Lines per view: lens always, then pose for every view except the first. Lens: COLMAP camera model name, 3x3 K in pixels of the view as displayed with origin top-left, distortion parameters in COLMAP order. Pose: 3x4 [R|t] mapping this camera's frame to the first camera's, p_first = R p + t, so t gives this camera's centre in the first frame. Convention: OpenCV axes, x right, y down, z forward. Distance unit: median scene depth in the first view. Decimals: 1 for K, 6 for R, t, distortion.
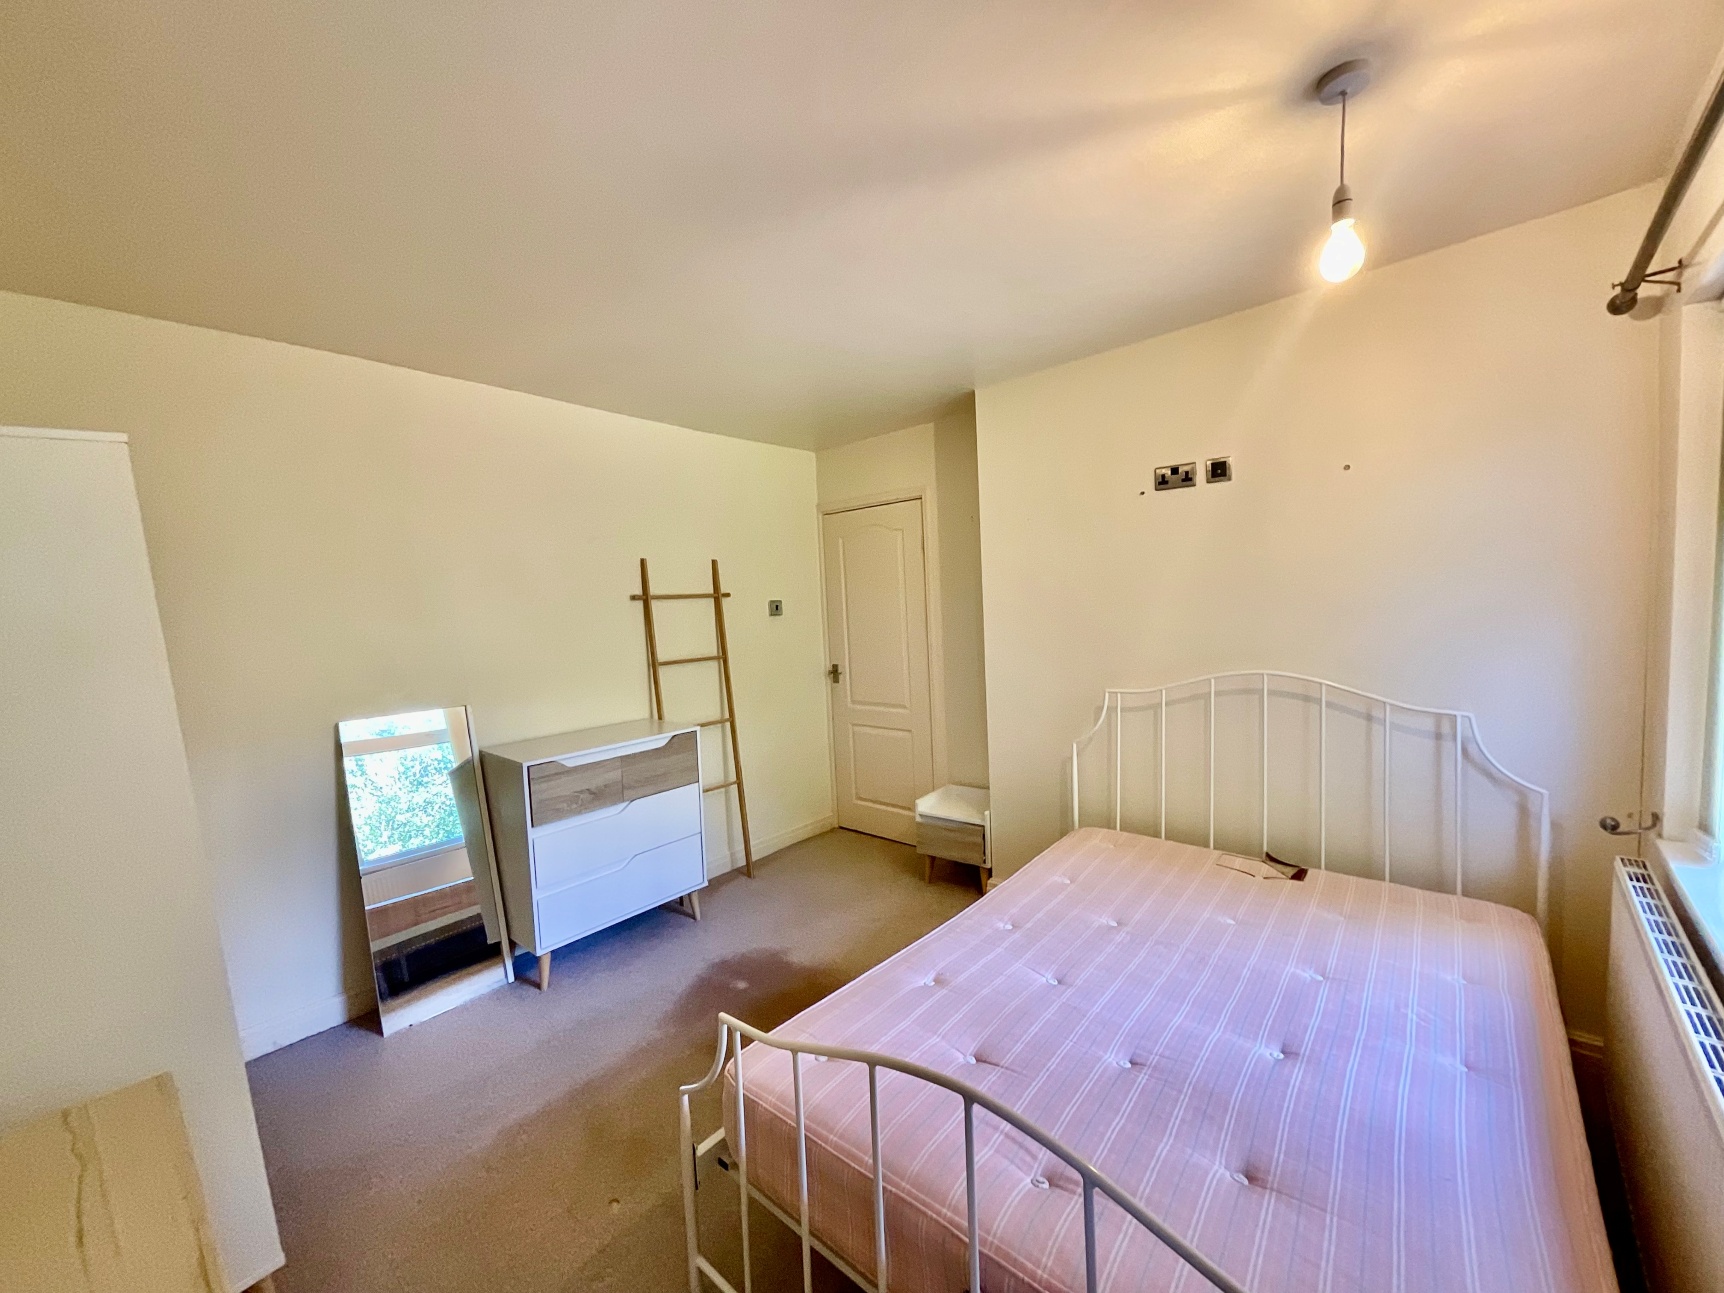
lens RADIAL K [[724.6, 0, 880.2], [0, 724.6, 650.1], [0, 0, 1]] dist [-0.000422, 0.000447]
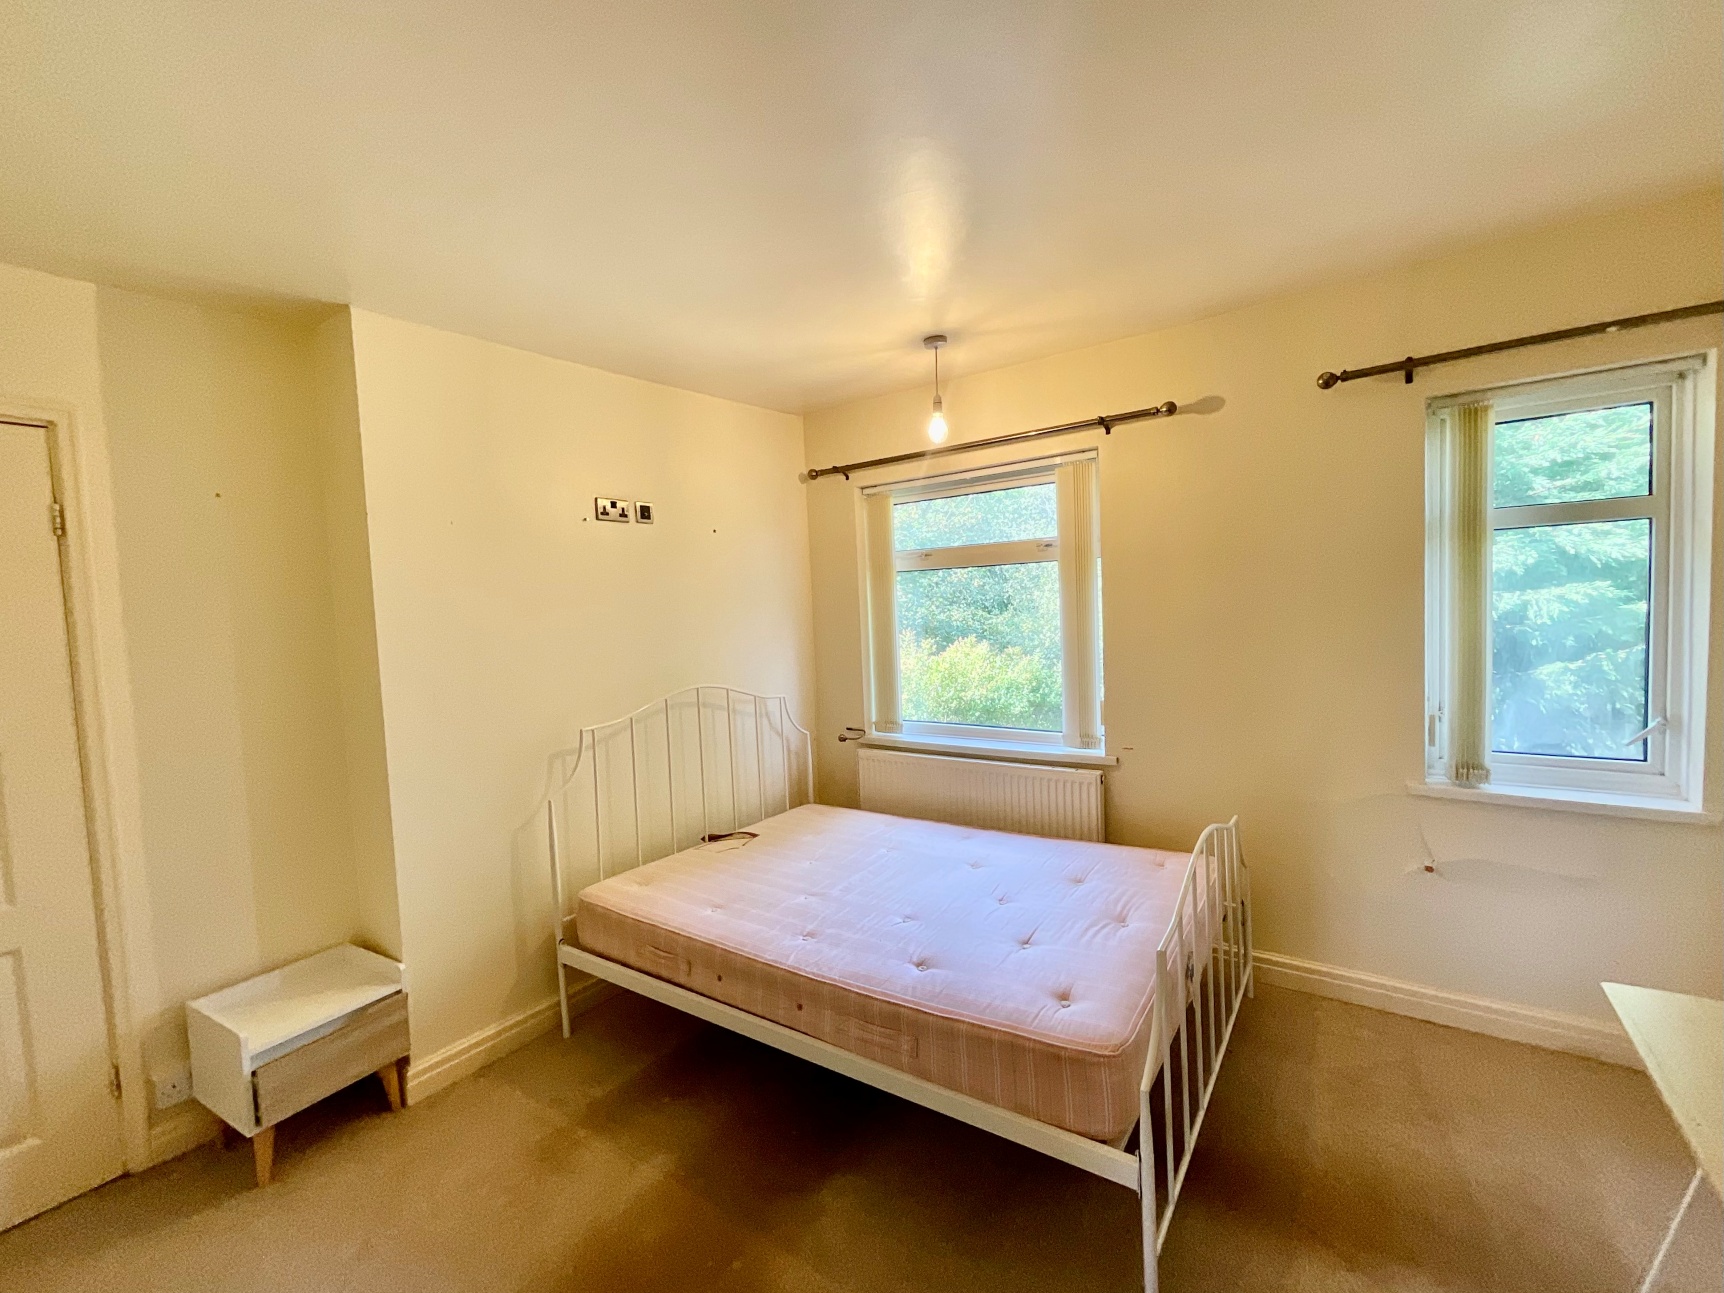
lens RADIAL K [[724.6, 0, 880.2], [0, 724.6, 650.1], [0, 0, 1]] dist [-0.000422, 0.000447]
pose [[-0.139048, 0.012808, 0.990203, -0.673308], [0.135135, 0.990808, 0.006161, 0.004203], [-0.981022, 0.134668, -0.139501, 0.804056]]
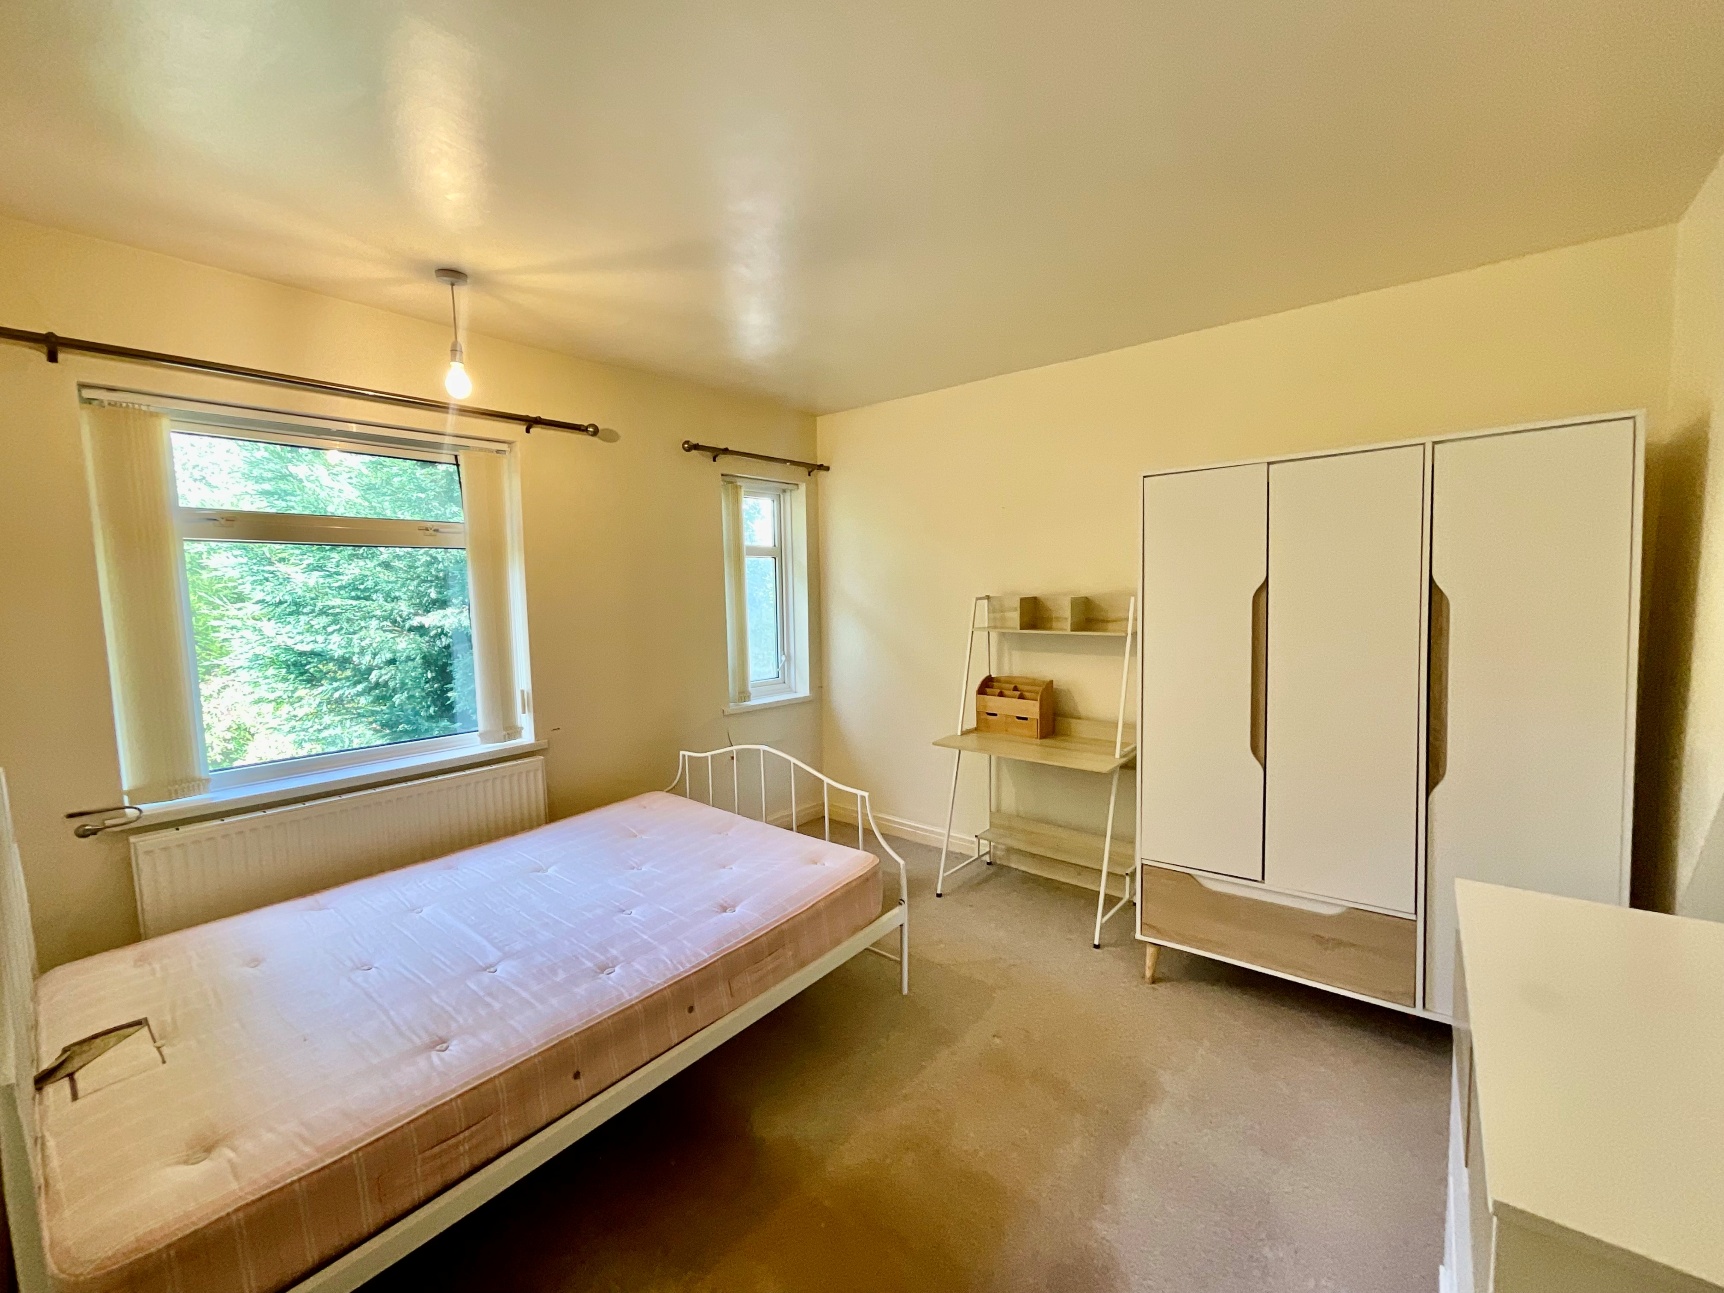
lens RADIAL K [[692.9, 0, 856.1], [0, 692.9, 641.1], [0, 0, 1]] dist [0.000258, 0.000229]
pose [[-0.995879, 0.085325, -0.030730, -0.097037], [0.079024, 0.982685, 0.167588, -0.084641], [0.044497, 0.164469, -0.985378, 1.426027]]
